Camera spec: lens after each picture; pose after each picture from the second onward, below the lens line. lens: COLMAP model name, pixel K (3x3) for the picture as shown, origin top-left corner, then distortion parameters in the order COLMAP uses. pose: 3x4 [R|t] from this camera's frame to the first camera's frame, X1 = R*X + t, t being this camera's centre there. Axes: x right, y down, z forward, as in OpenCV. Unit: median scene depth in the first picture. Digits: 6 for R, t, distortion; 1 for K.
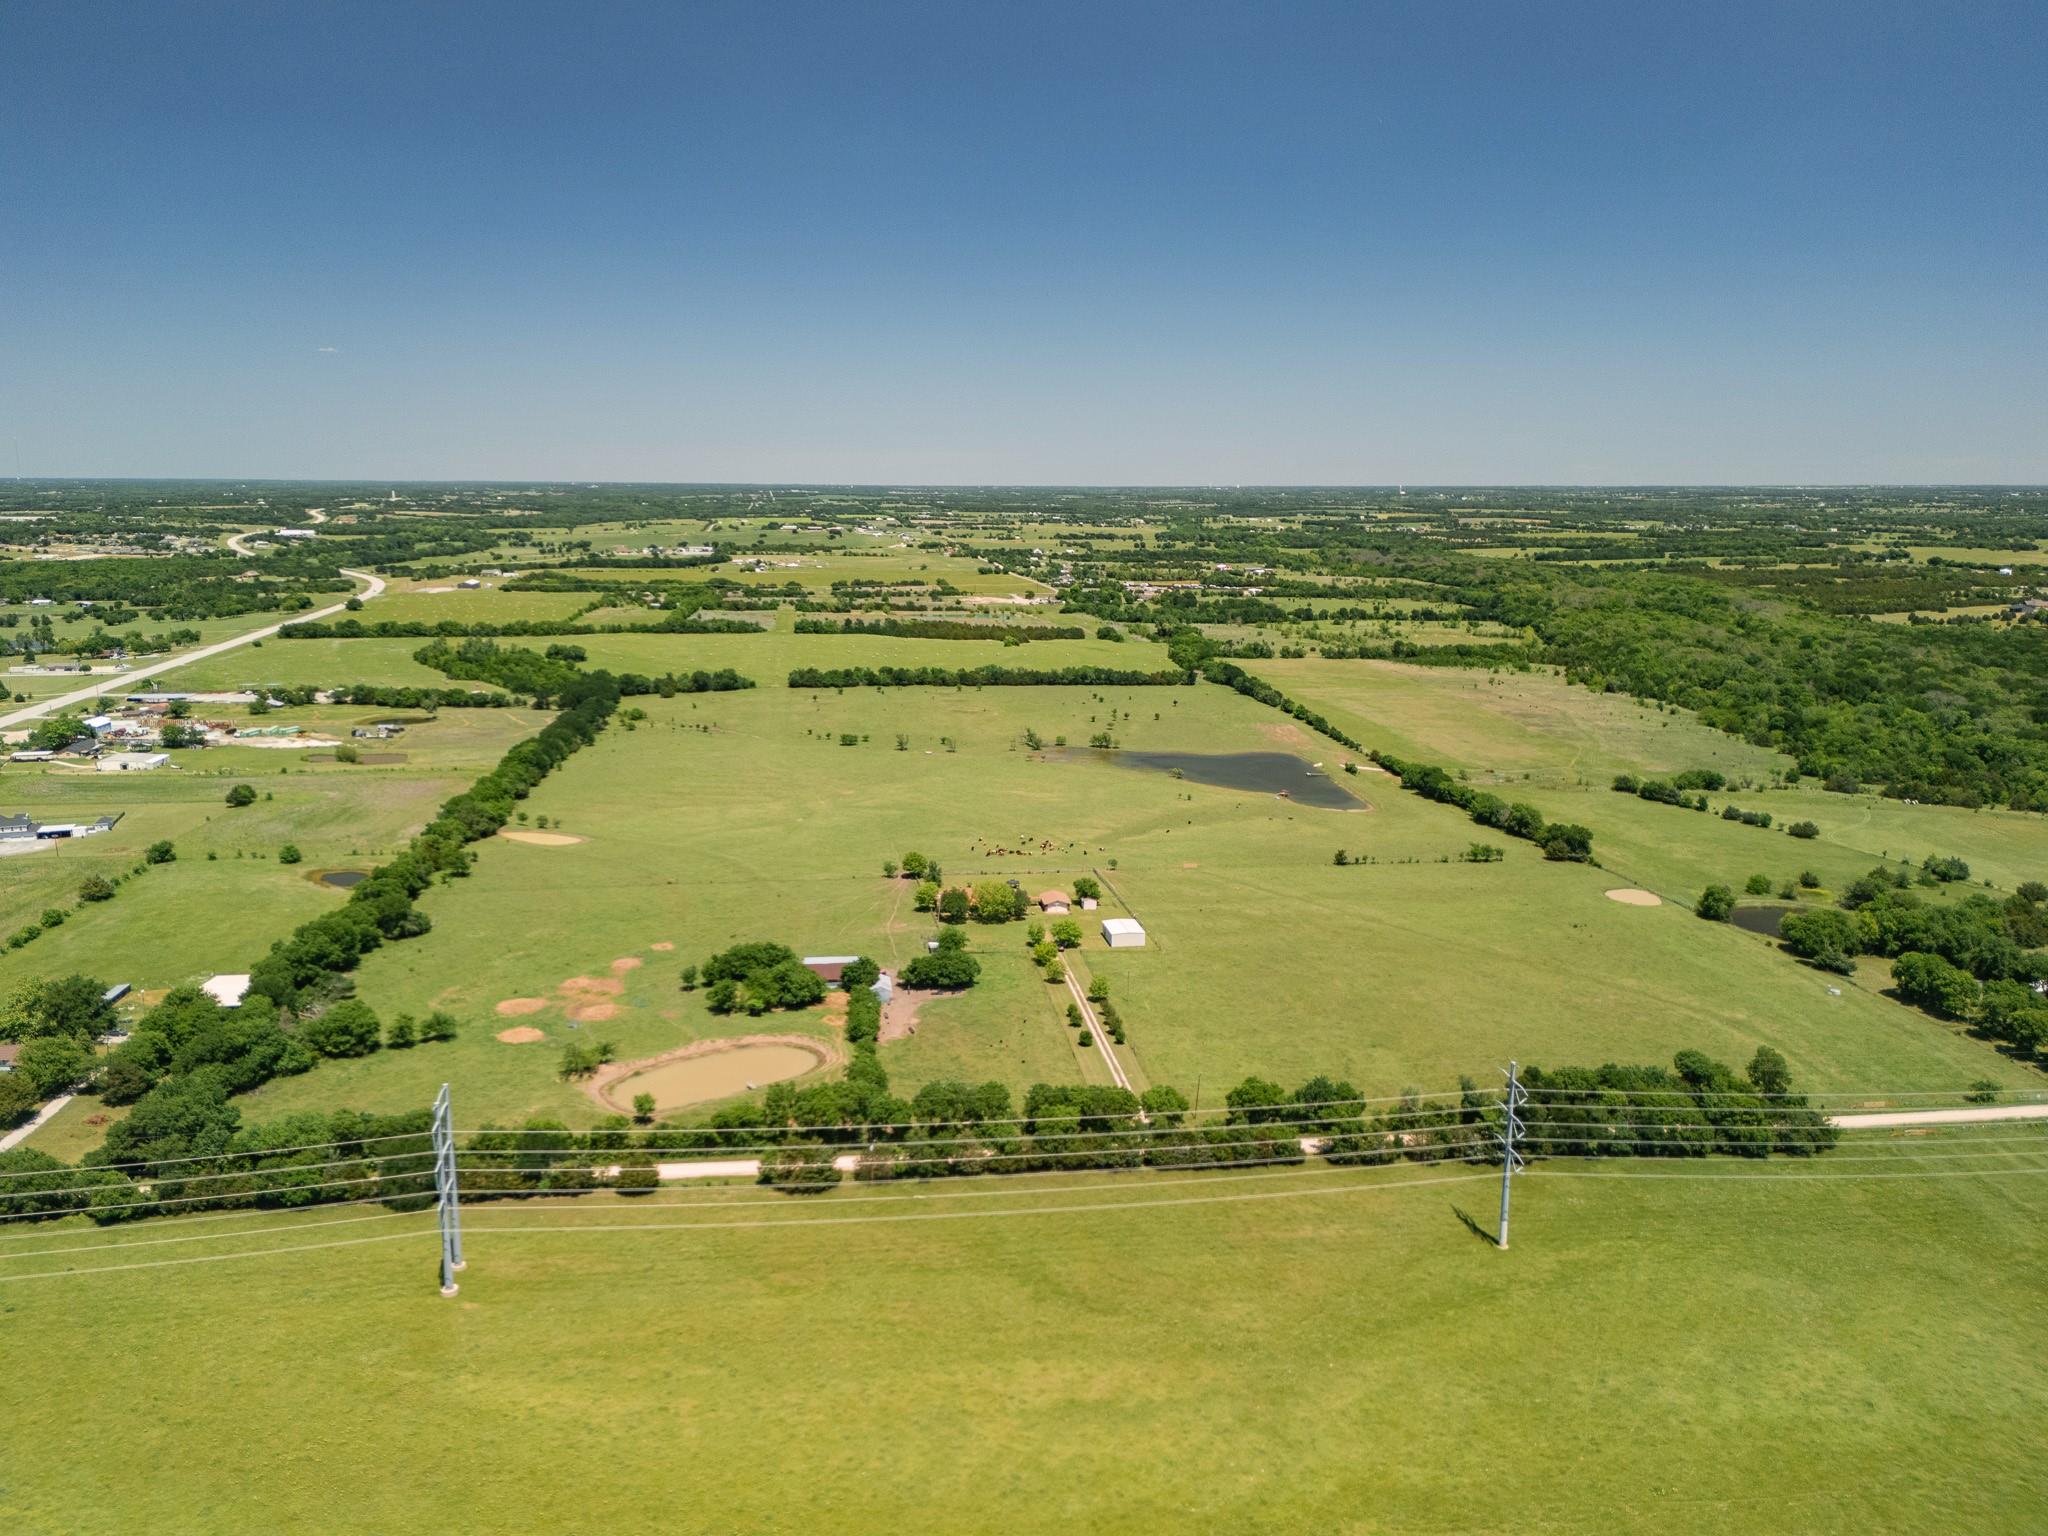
lens RADIAL K [[1495.3, 0, 1024.0], [0, 1495.3, 768.0], [0, 0, 1]] dist [0.105421, -0.120588]
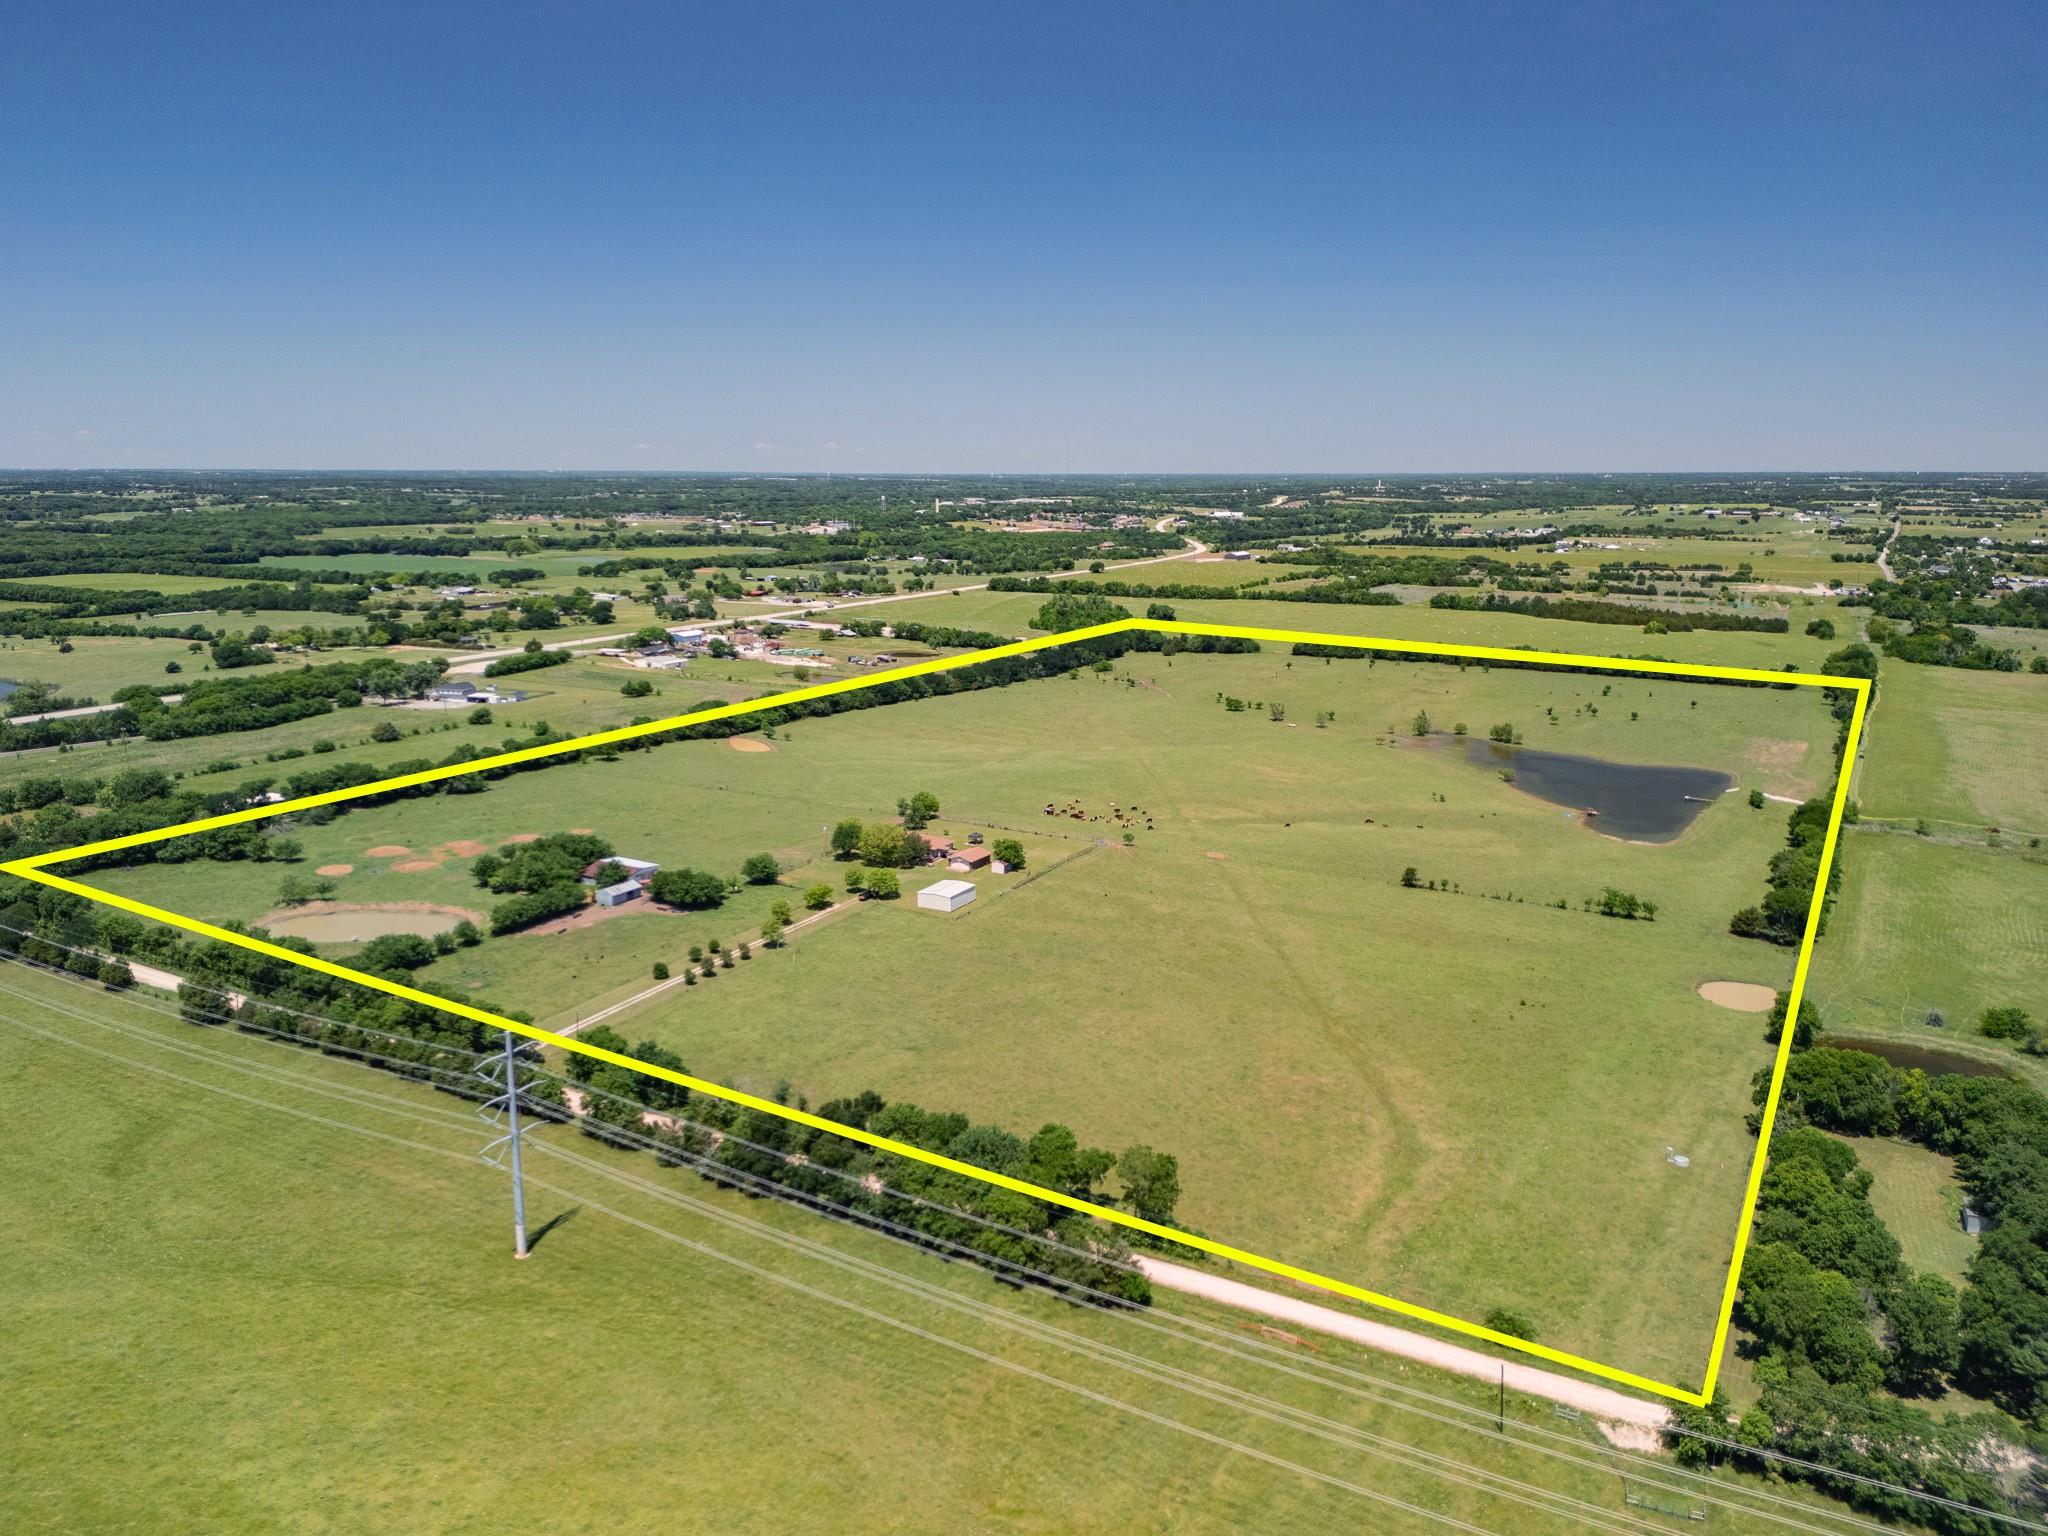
lens RADIAL K [[1501.1, 0, 1024.0], [0, 1501.1, 768.0], [0, 0, 1]] dist [0.115449, -0.165484]
pose [[0.793576, 0.117134, -0.597090, 0.326474], [-0.114698, 0.992501, 0.042261, -0.004031], [0.597563, 0.034947, 0.801060, 0.161450]]
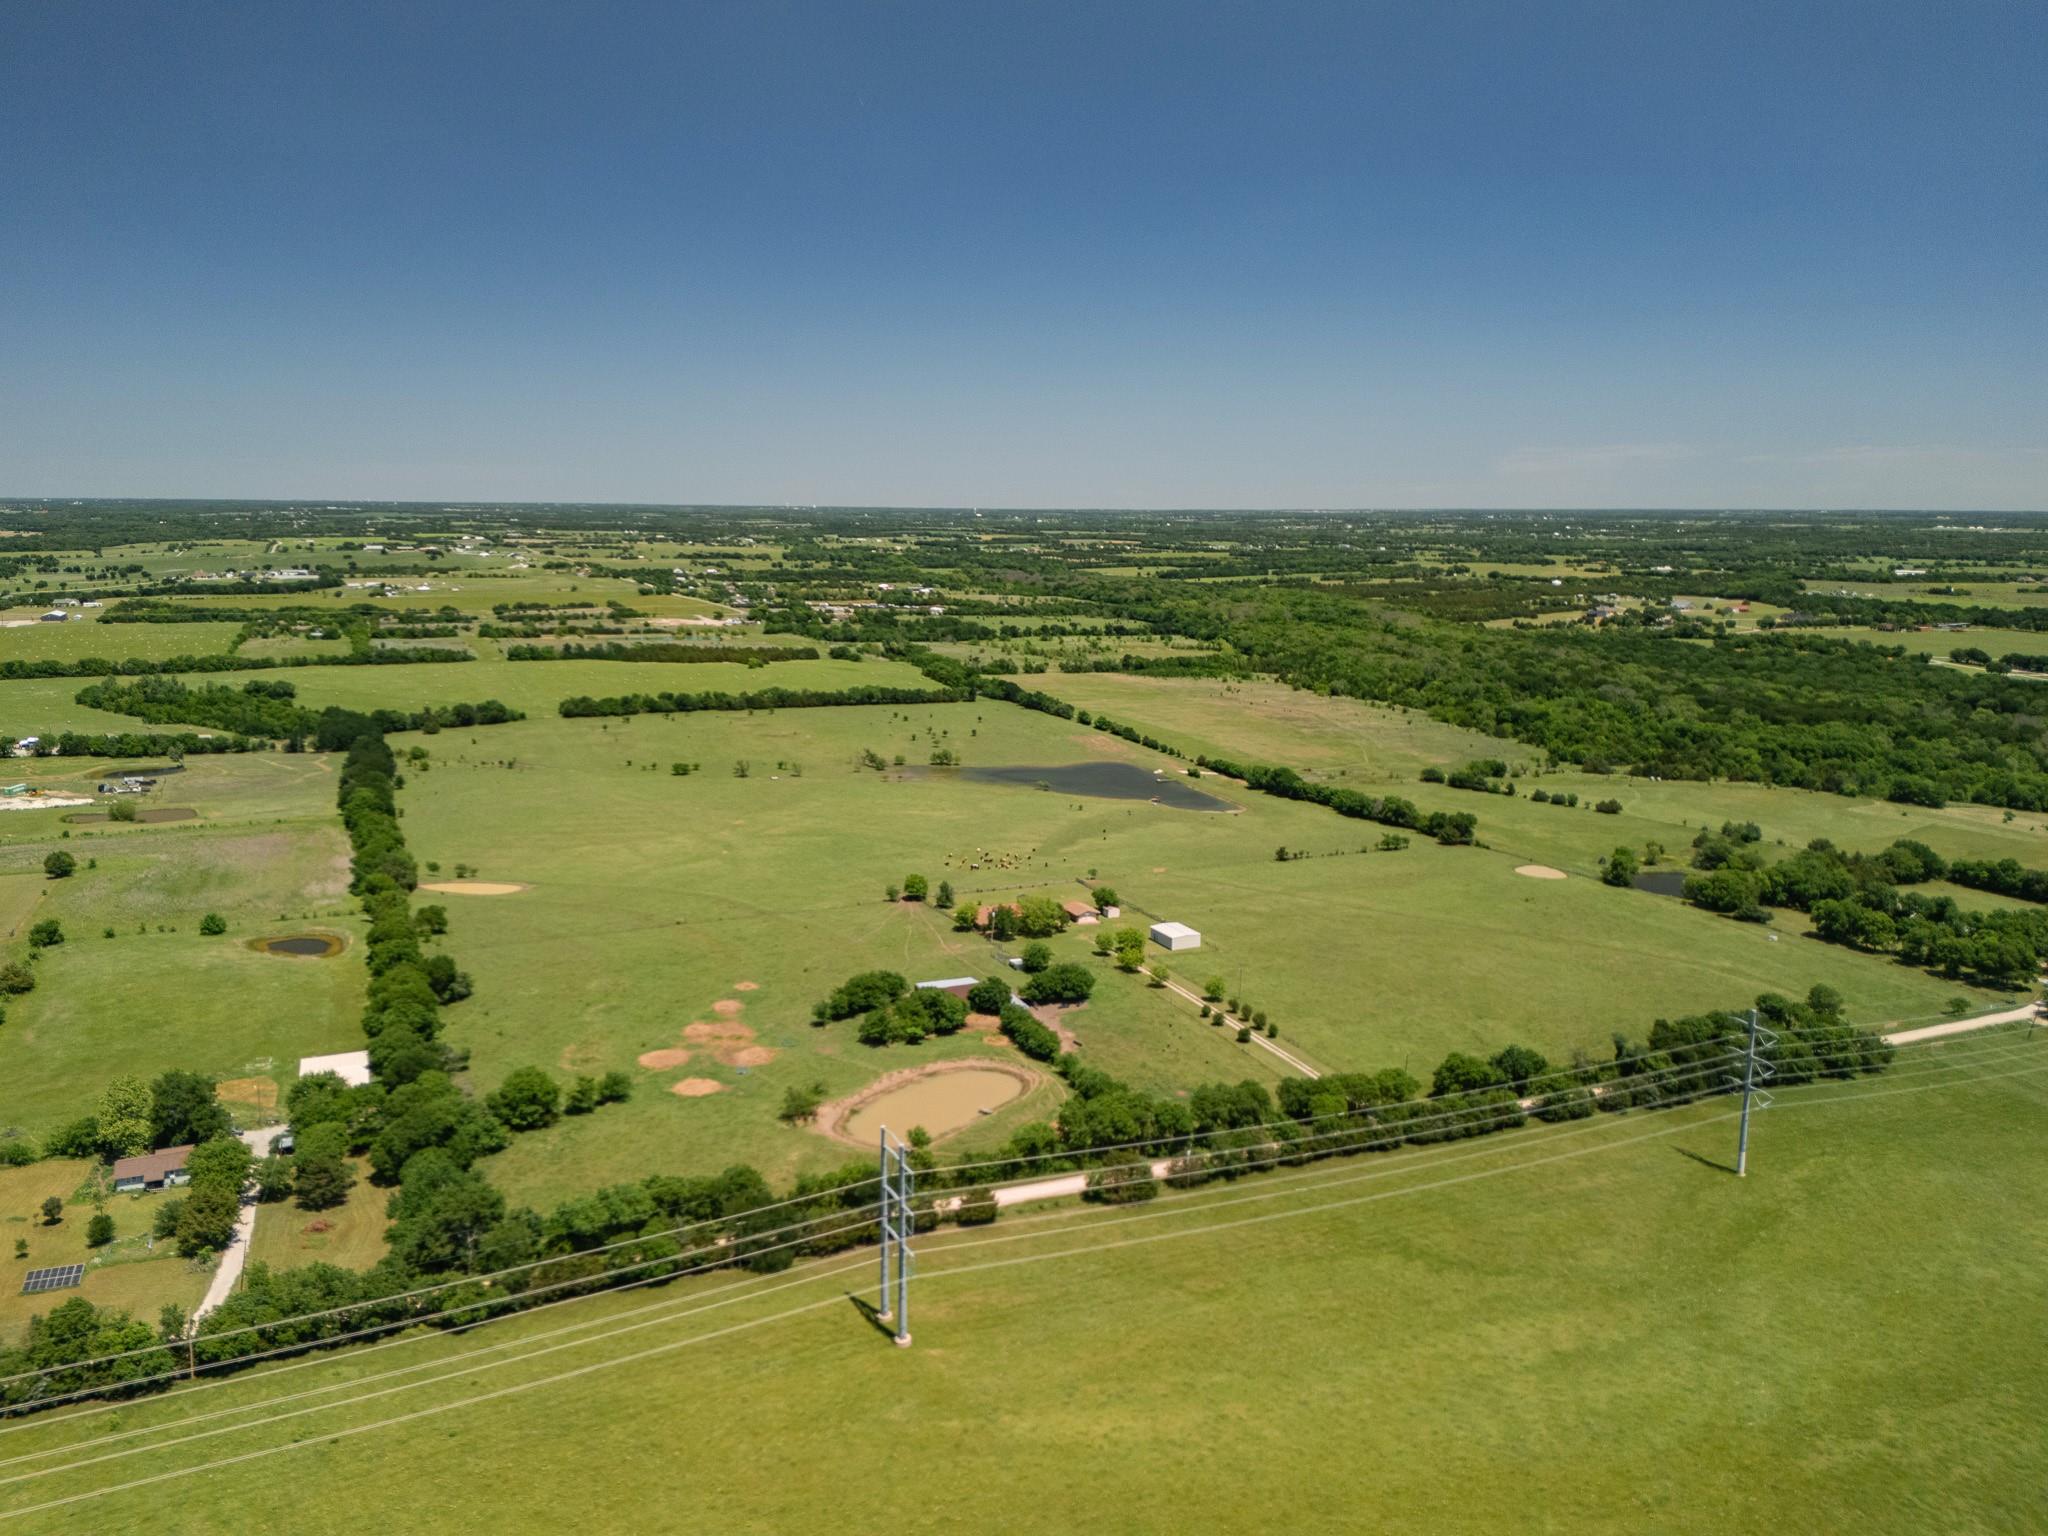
lens RADIAL K [[1495.3, 0, 1024.0], [0, 1495.3, 768.0], [0, 0, 1]] dist [0.105421, -0.120588]
pose [[0.959917, -0.046445, 0.276409, -0.163743], [0.050037, 0.998730, -0.005955, -0.002709], [-0.275781, 0.019547, 0.961022, 0.015056]]
